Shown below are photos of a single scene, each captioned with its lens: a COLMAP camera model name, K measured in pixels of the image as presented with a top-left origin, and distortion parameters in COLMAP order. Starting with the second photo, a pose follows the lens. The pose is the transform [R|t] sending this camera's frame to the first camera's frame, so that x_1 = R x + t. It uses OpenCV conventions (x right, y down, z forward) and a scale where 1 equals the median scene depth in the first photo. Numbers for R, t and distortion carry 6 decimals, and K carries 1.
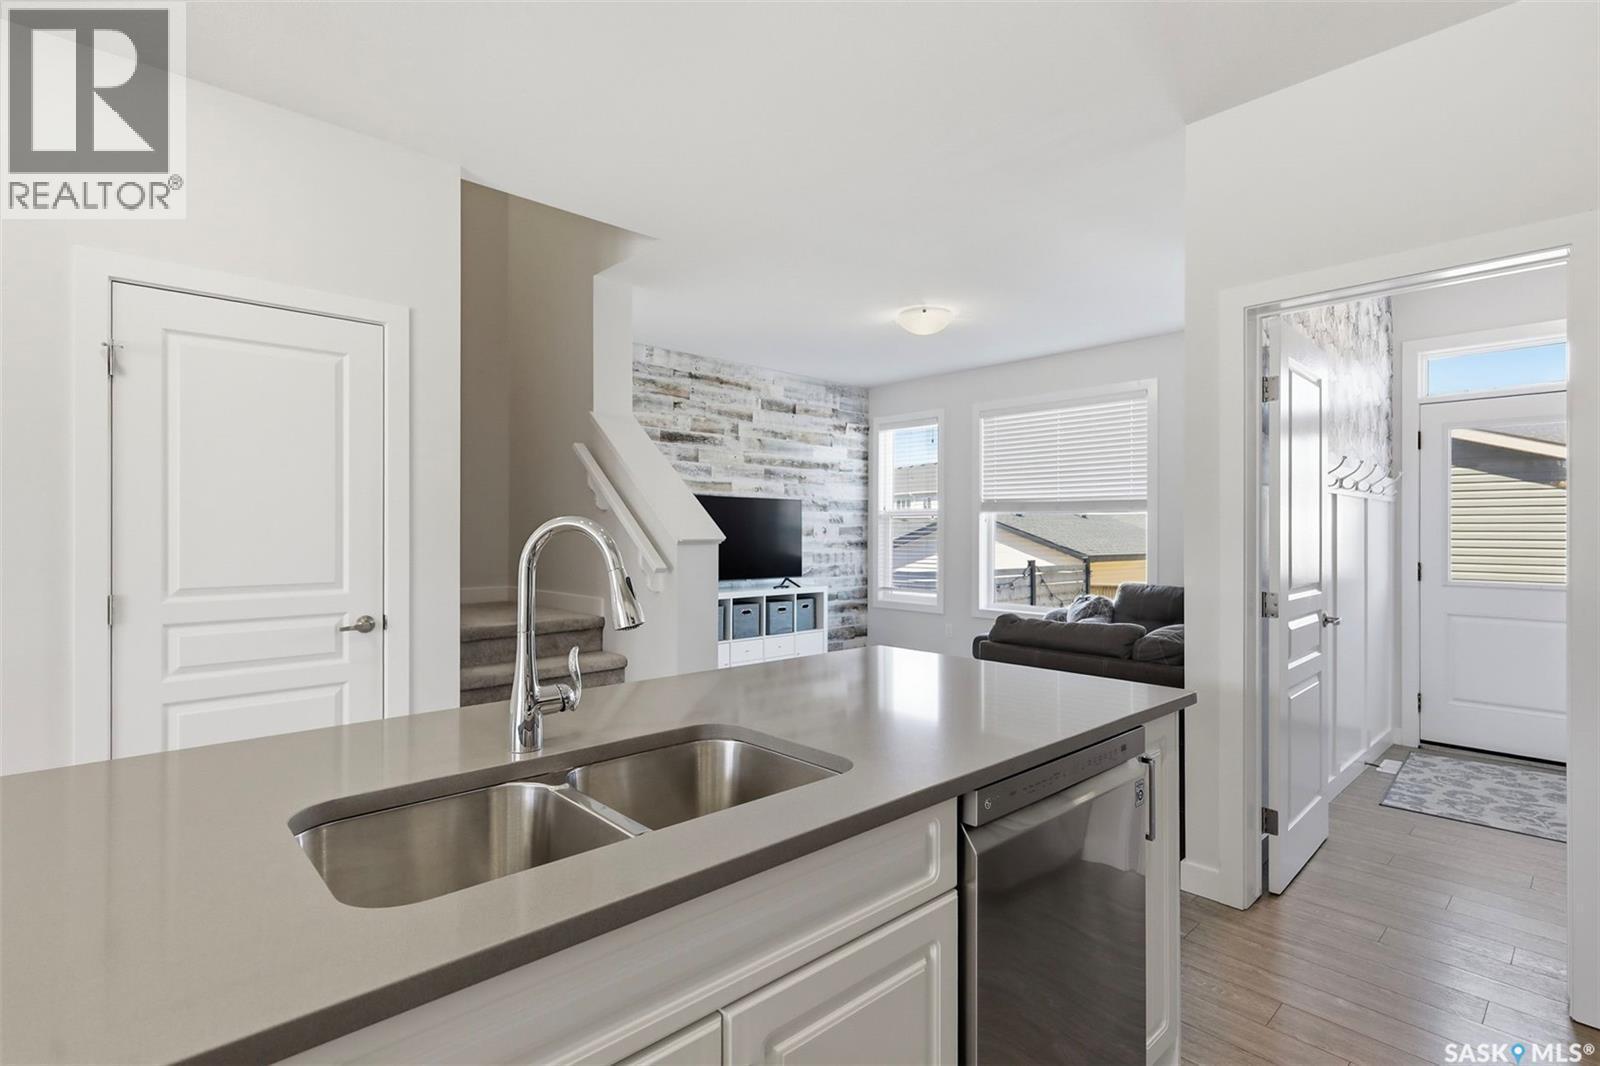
lens RADIAL K [[761.7, 0, 794.8], [0, 761.7, 528.9], [0, 0, 1]] dist [0.005048, 0.000212]
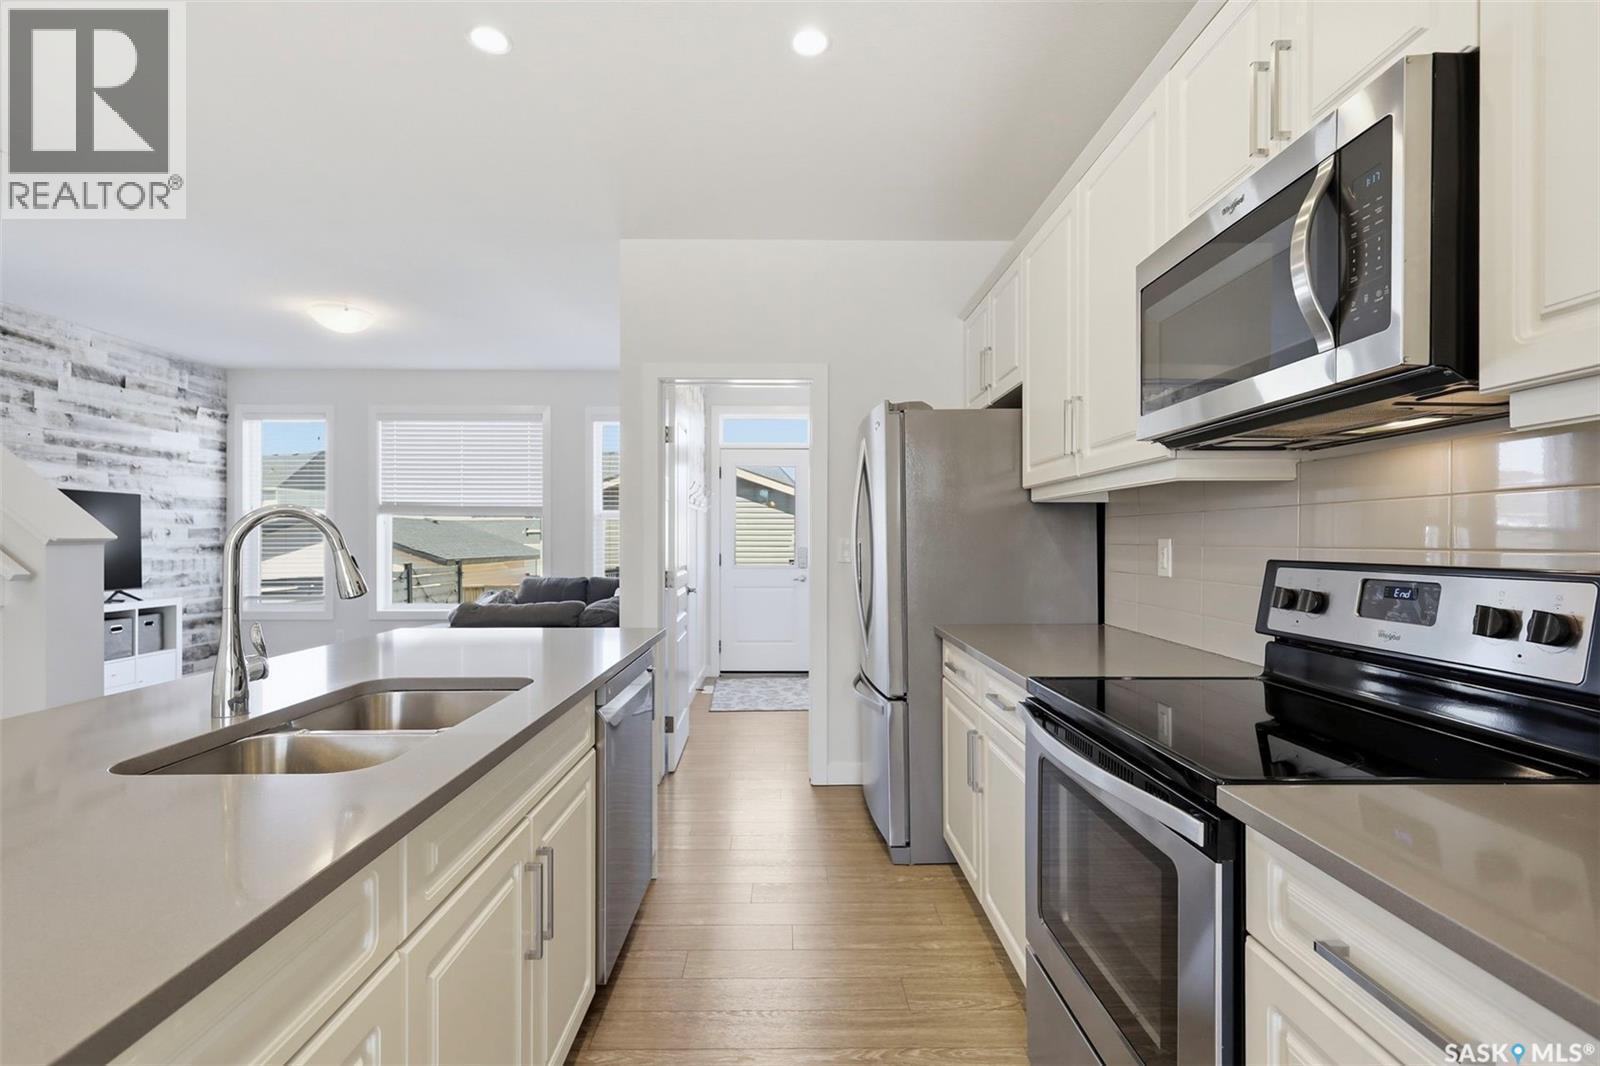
lens RADIAL K [[740.8, 0, 794.7], [0, 740.8, 538.3], [0, 0, 1]] dist [0.000771, 0.000404]
pose [[0.669966, -0.002132, 0.742389, -0.111079], [-0.000808, 0.999993, 0.003601, 0.005451], [-0.742391, -0.003013, 0.669960, -0.058016]]
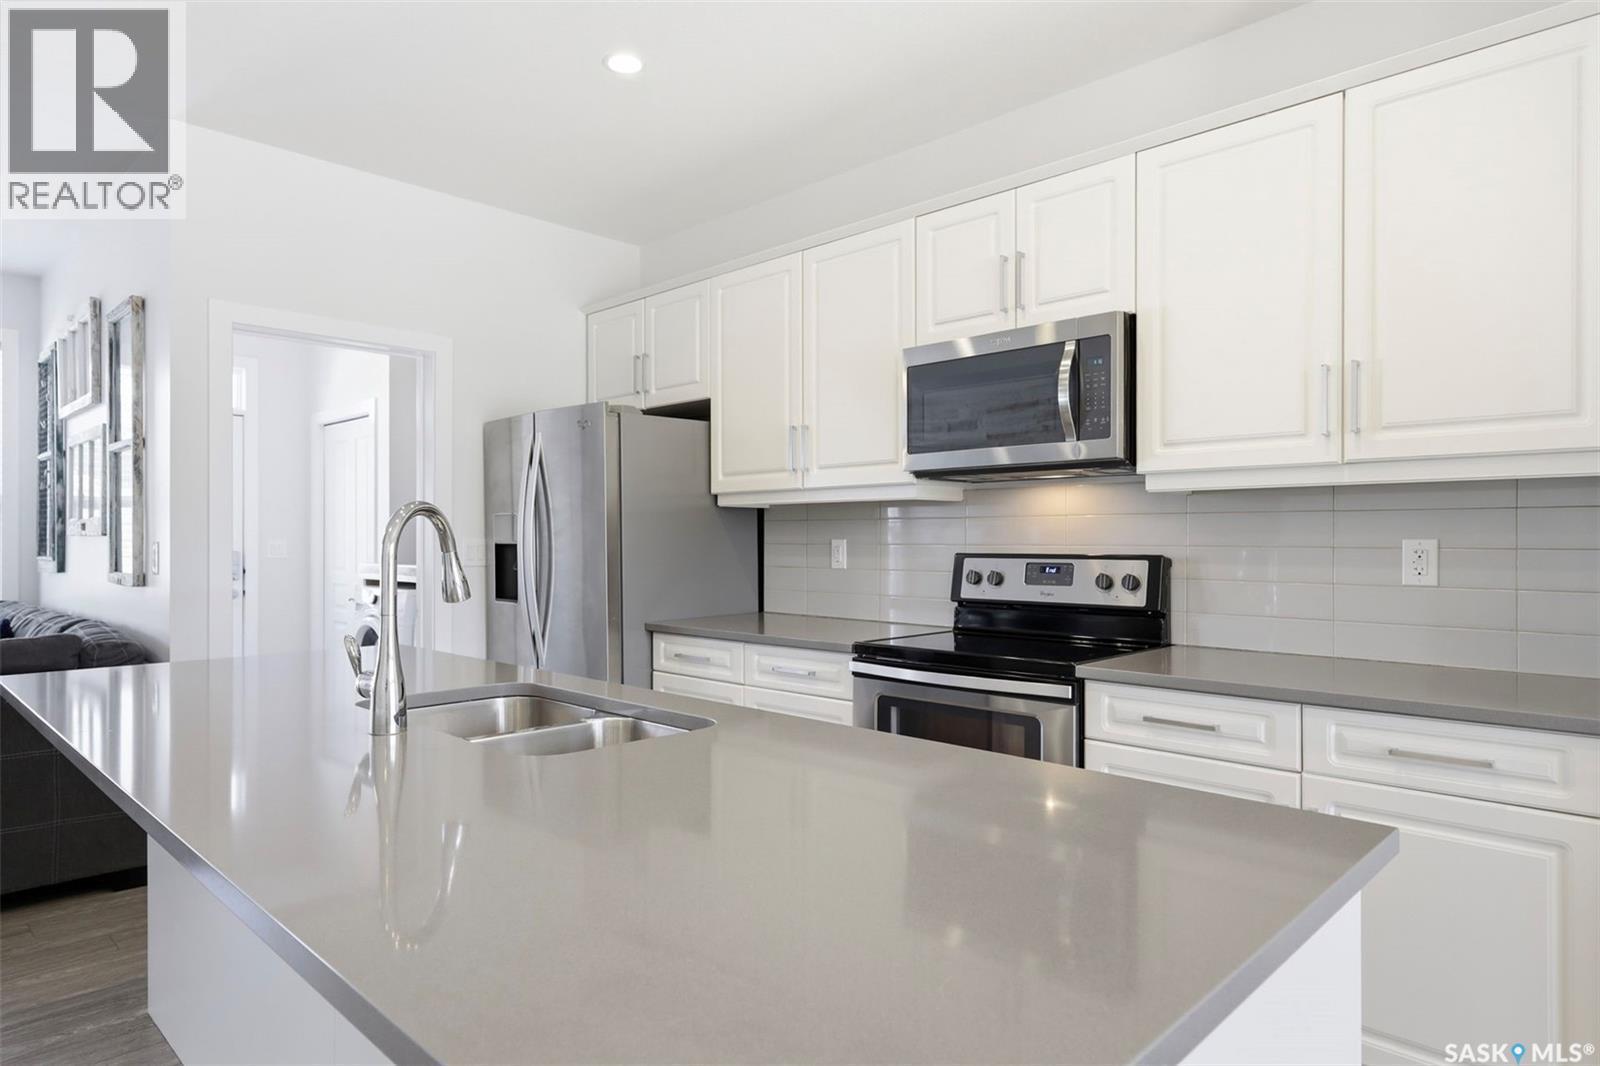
lens RADIAL K [[927.6, 0, 798.7], [0, 927.6, 539.9], [0, 0, 1]] dist [-0.001758, -0.000601]
pose [[-0.061878, -0.004119, 0.998075, -0.291262], [-0.003329, 0.999987, 0.003920, 0.004976], [-0.998078, -0.003080, -0.061891, 0.101154]]
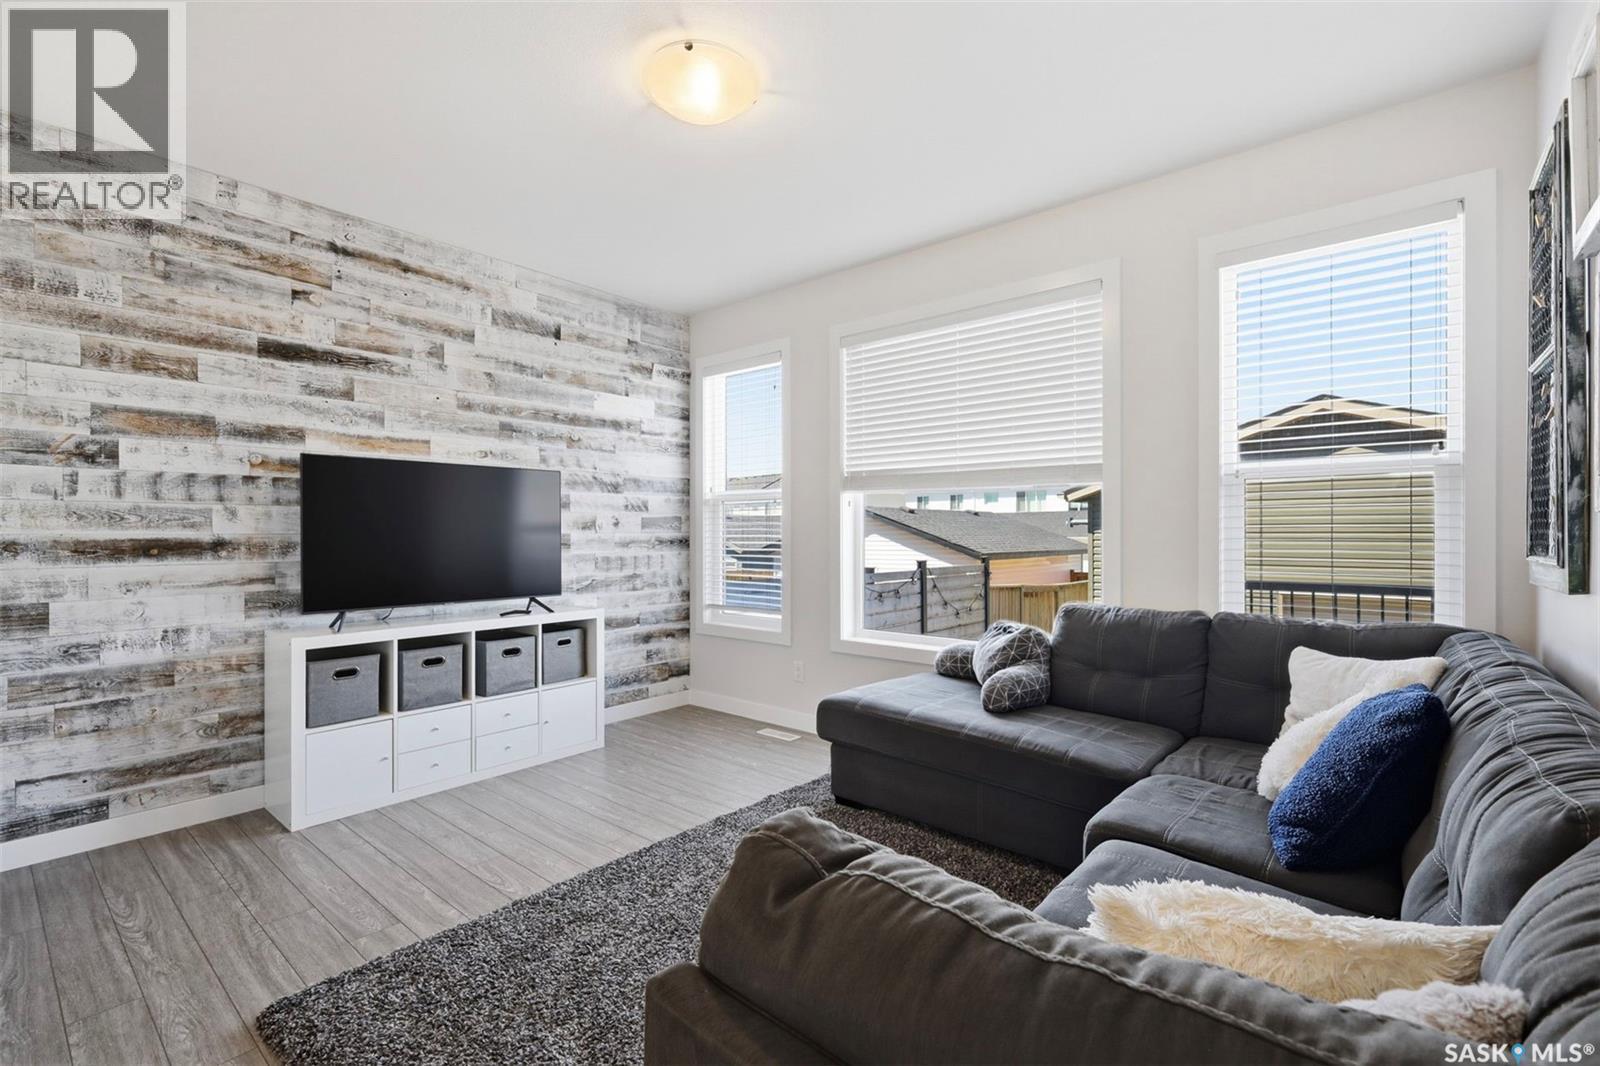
lens RADIAL K [[711.2, 0, 795.4], [0, 711.2, 534.6], [0, 0, 1]] dist [-0.000065, 0.000006]
pose [[0.992906, -0.006226, 0.118738, 0.129573], [0.005419, 0.999960, 0.007119, 0.010266], [-0.118777, -0.006425, 0.992900, 0.392496]]
